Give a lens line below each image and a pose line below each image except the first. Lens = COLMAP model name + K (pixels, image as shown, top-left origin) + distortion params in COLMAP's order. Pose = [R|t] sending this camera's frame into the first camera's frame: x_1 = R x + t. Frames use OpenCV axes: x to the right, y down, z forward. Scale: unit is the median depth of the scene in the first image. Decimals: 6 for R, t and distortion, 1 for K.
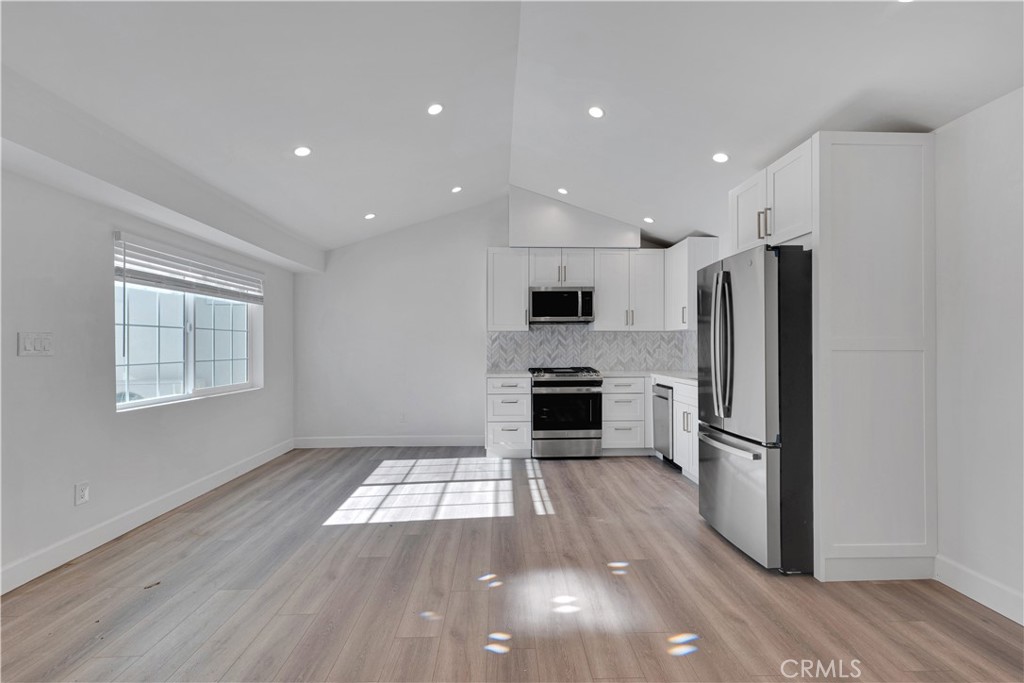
lens RADIAL K [[417.5, 0, 512.0], [0, 417.5, 341.5], [0, 0, 1]] dist [0.000422, 0.000220]
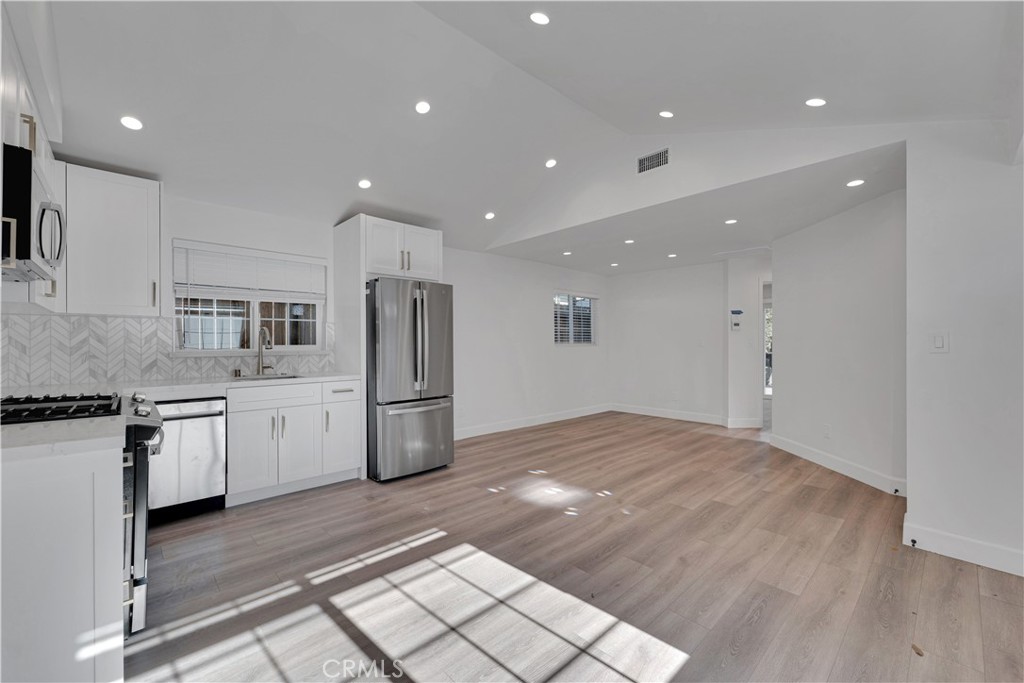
lens RADIAL K [[417.5, 0, 512.0], [0, 417.5, 341.5], [0, 0, 1]] dist [0.000422, 0.000220]
pose [[-0.662099, 0.004064, 0.749405, -0.581224], [-0.006810, 0.999911, -0.011439, 0.019039], [-0.749385, -0.012677, -0.662013, 1.257982]]
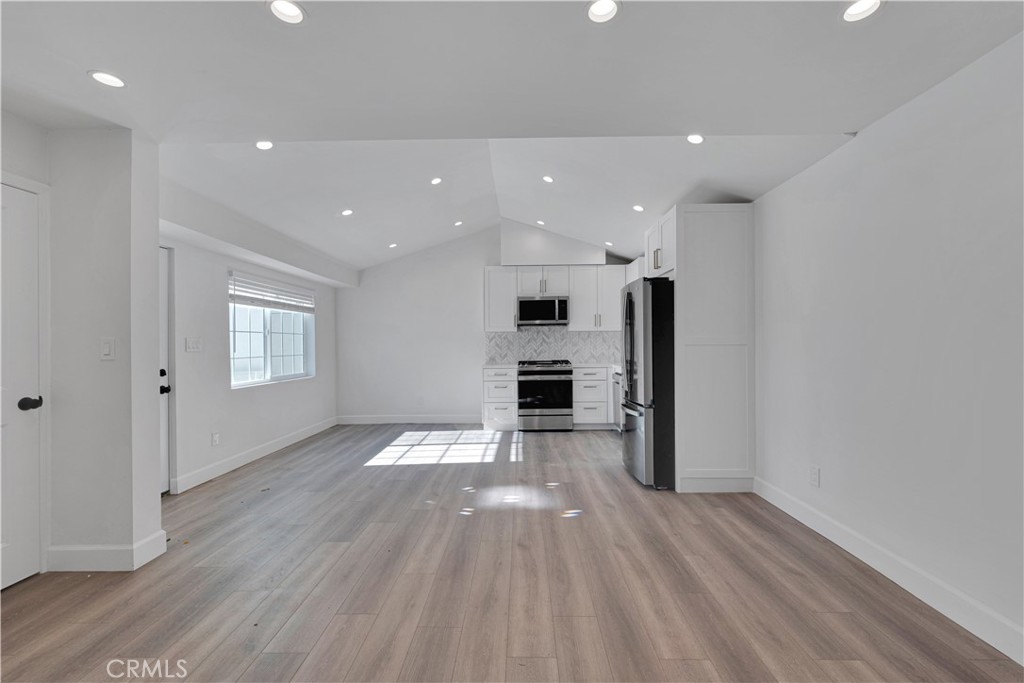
lens RADIAL K [[417.5, 0, 512.0], [0, 417.5, 341.5], [0, 0, 1]] dist [0.000422, 0.000220]
pose [[0.998513, -0.007384, -0.054007, 0.125927], [0.007692, 0.999955, 0.005513, -0.003396], [0.053964, -0.005920, 0.998525, -0.360937]]
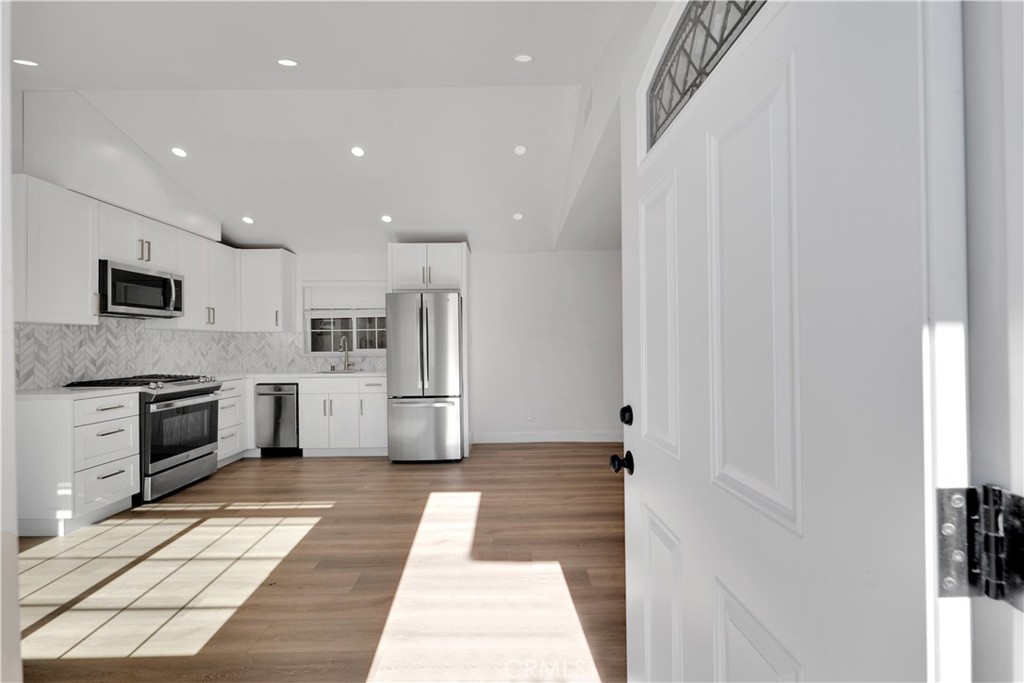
lens RADIAL K [[417.5, 0, 512.0], [0, 417.5, 341.5], [0, 0, 1]] dist [0.000422, 0.000220]
pose [[0.024935, 0.008232, 0.999655, -0.830312], [-0.003075, 0.999962, -0.008158, 0.005403], [-0.999684, -0.002871, 0.024959, 0.440909]]
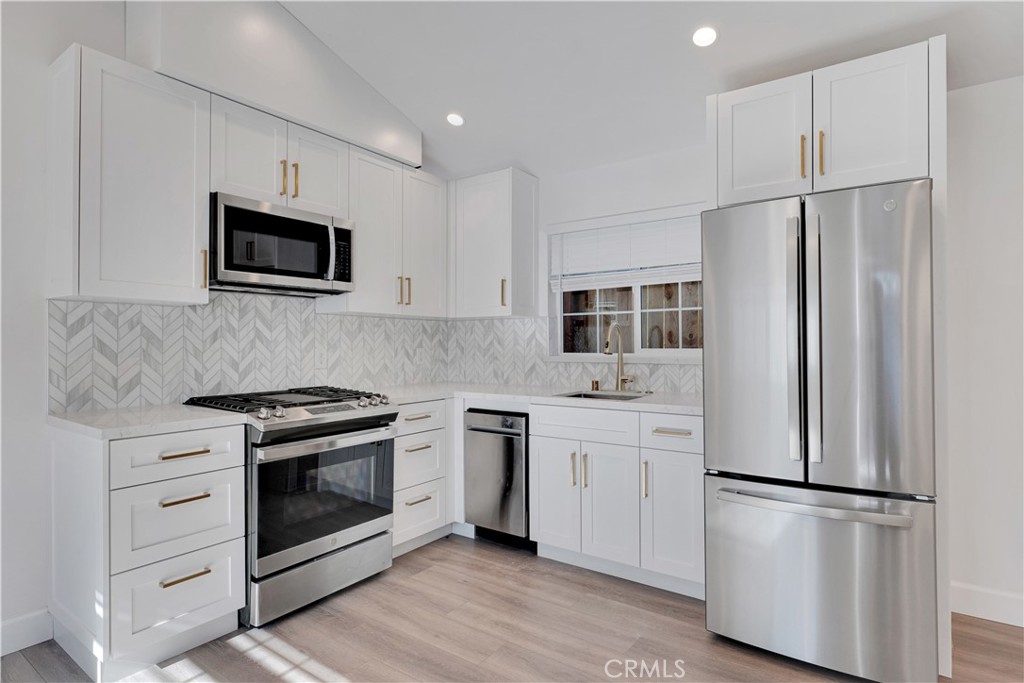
lens RADIAL K [[533.4, 0, 512.0], [0, 533.4, 341.5], [0, 0, 1]] dist [0.001674, 0.000346]
pose [[0.605737, 0.003600, 0.795657, -0.254392], [-0.007992, 0.999967, 0.001560, 0.009003], [-0.795625, -0.007304, 0.605745, 0.637609]]
